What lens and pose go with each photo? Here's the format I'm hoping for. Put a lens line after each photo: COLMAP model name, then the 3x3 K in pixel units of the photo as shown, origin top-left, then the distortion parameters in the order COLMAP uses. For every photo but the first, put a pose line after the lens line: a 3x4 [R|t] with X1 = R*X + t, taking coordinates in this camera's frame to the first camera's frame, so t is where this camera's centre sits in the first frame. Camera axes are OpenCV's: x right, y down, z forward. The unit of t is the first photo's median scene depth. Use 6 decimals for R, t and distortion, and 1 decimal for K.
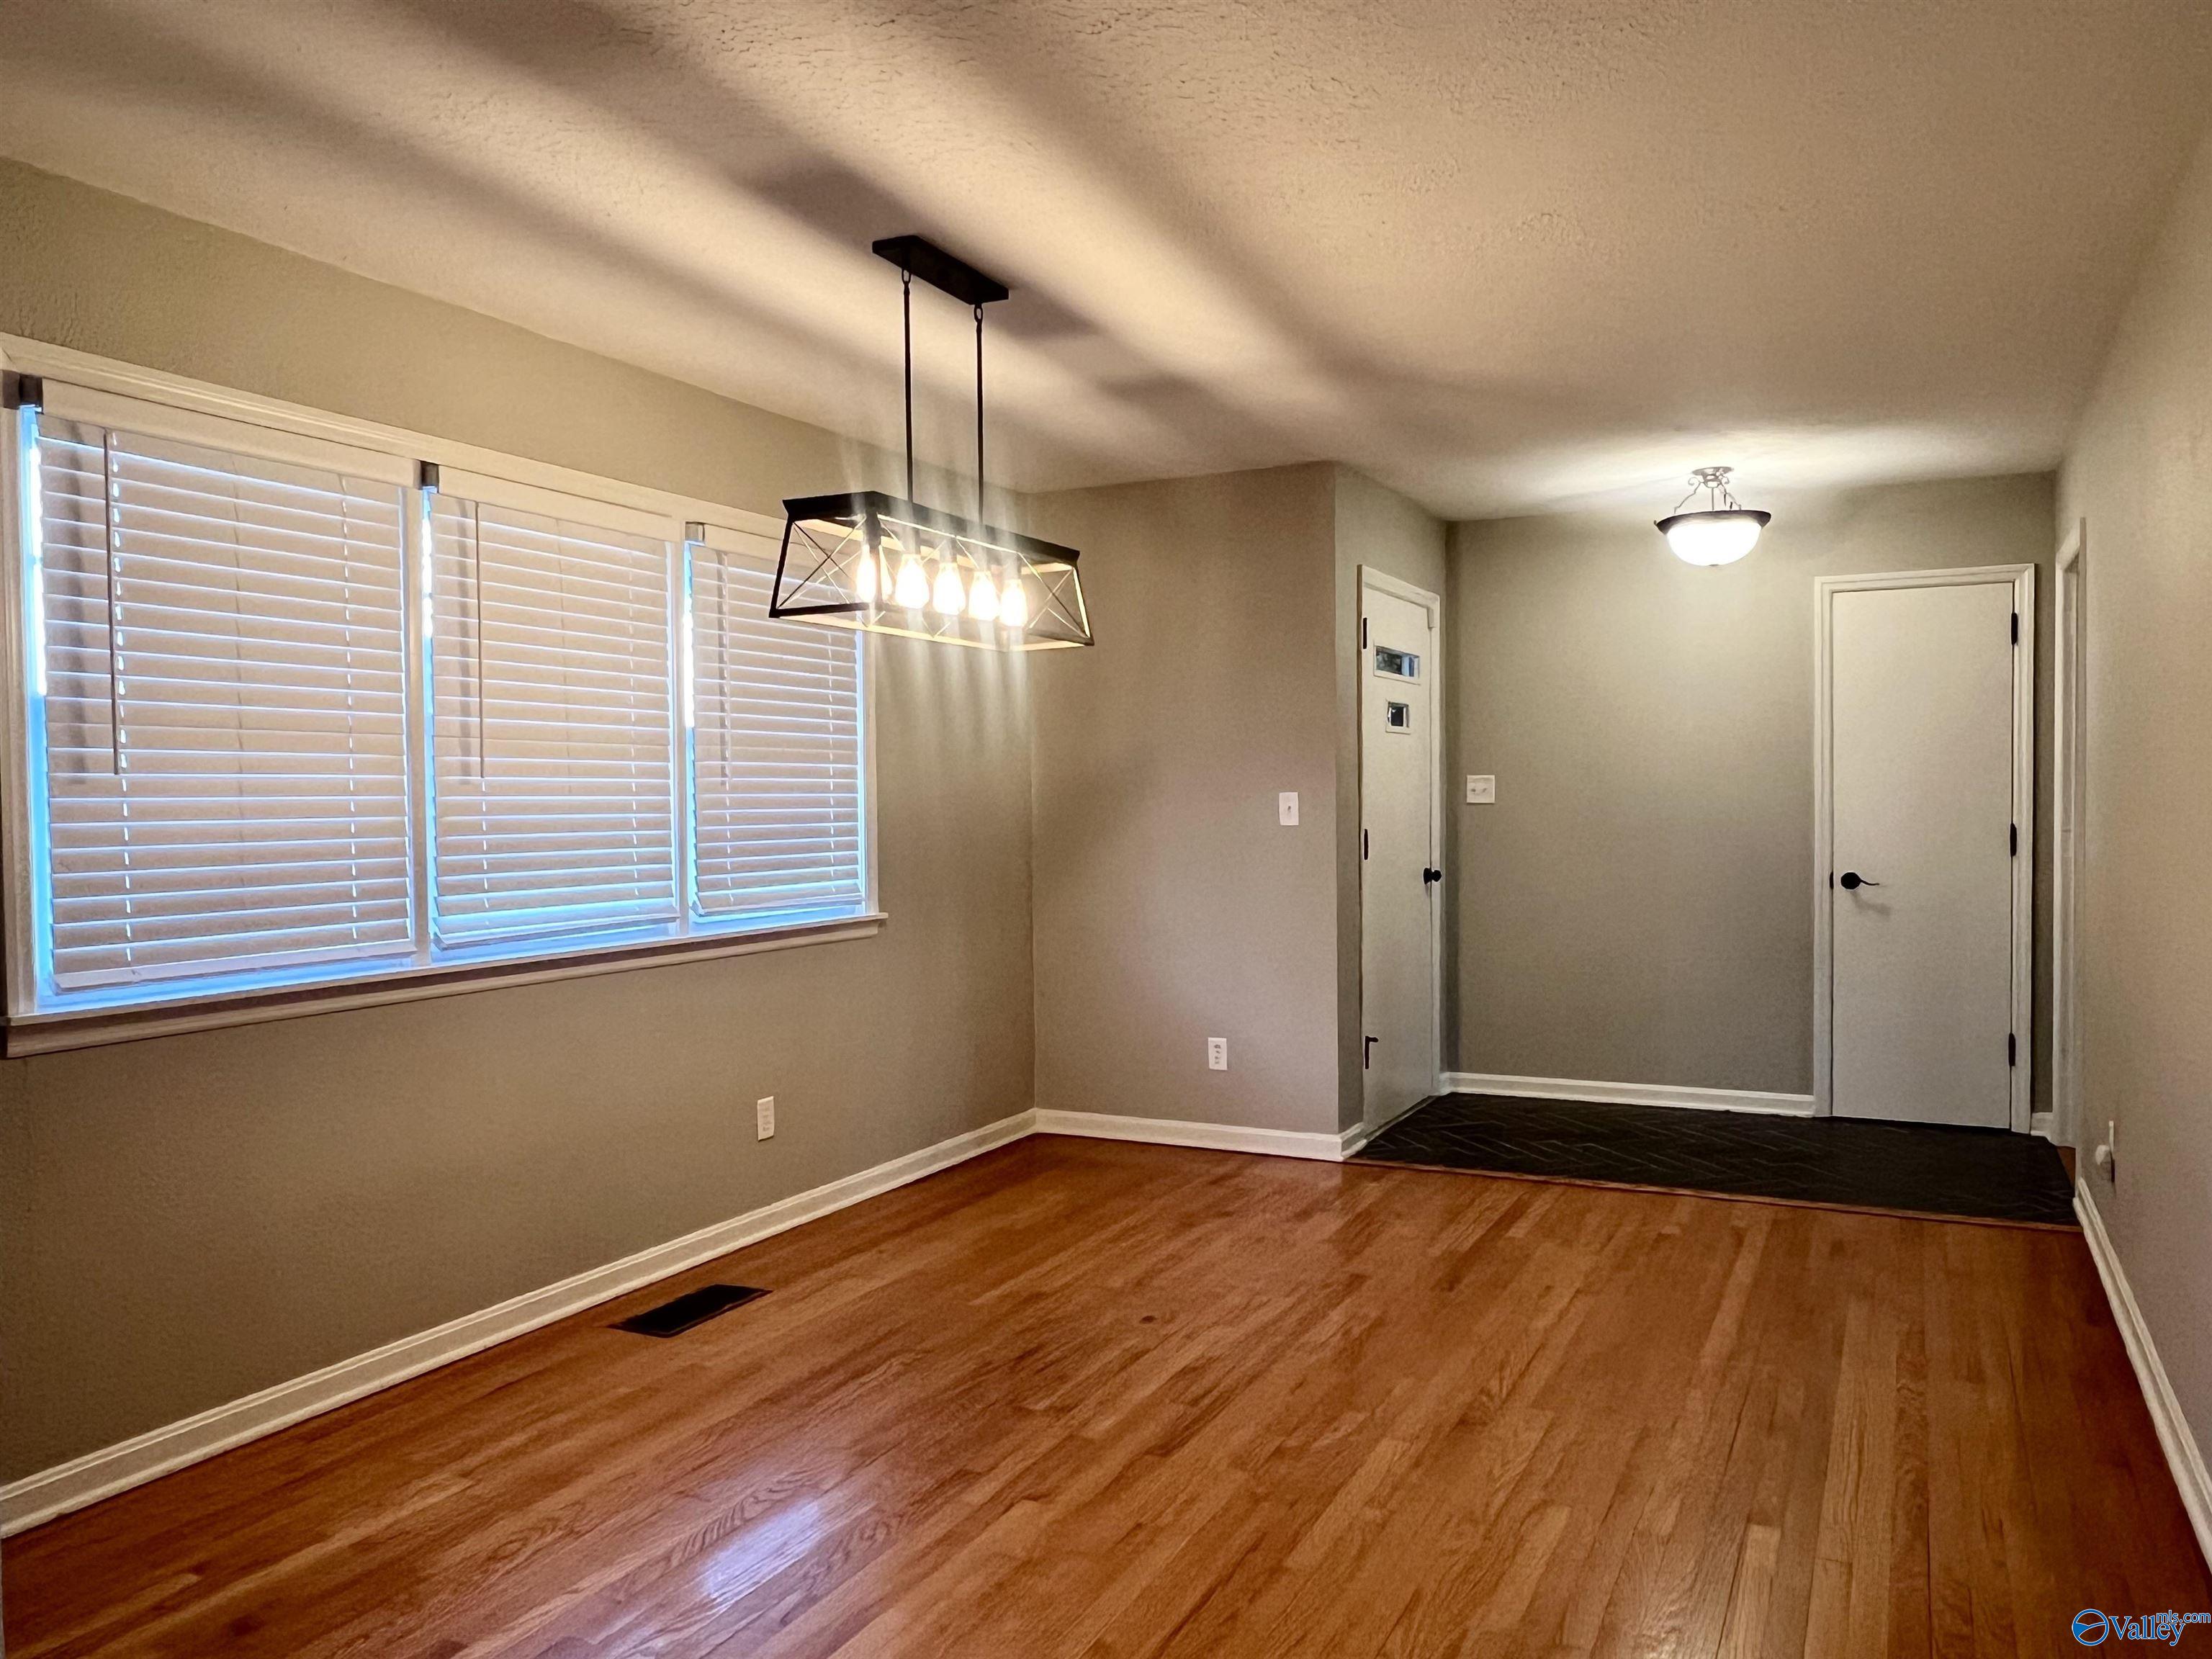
lens RADIAL K [[1607.7, 0, 1103.3], [0, 1607.7, 844.1], [0, 0, 1]] dist [0.008181, -0.012596]
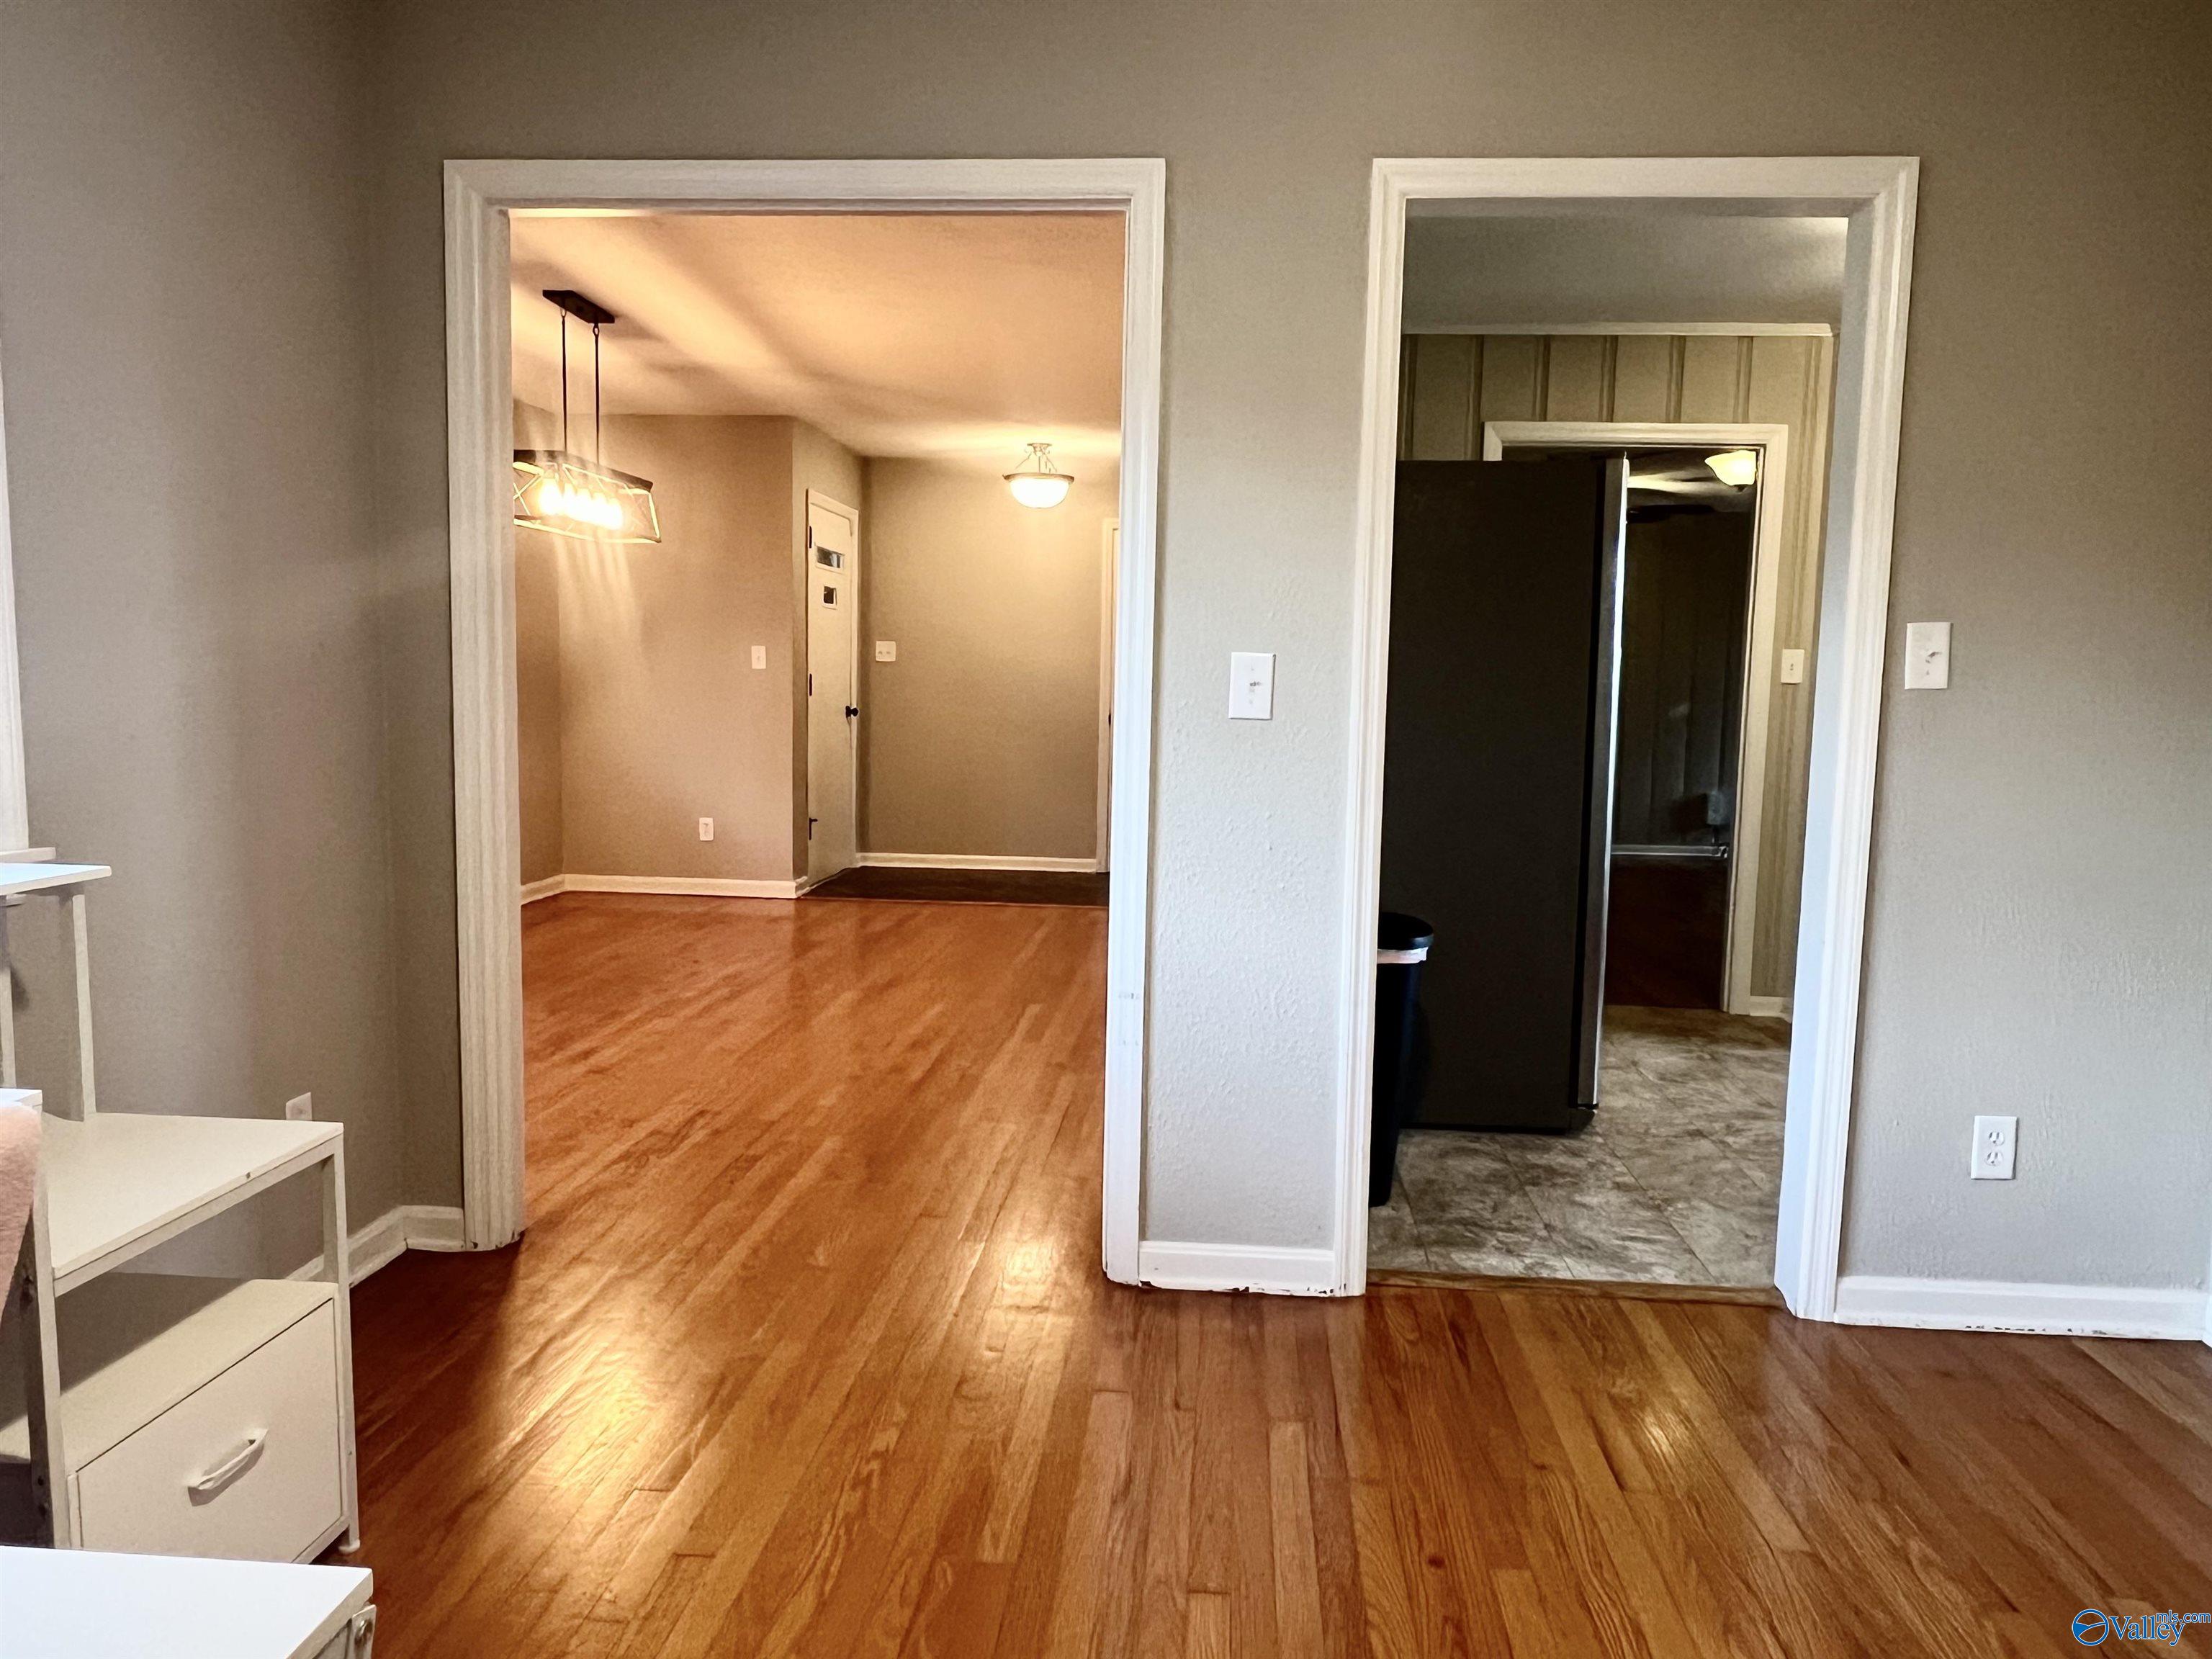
lens RADIAL K [[1547.4, 0, 1103.3], [0, 1547.4, 840.1], [0, 0, 1]] dist [0.002331, 0.000007]
pose [[0.926373, -0.008492, 0.376512, -0.112913], [-0.020893, 0.997047, 0.073891, 0.029575], [-0.376028, -0.076317, 0.923460, -0.377992]]
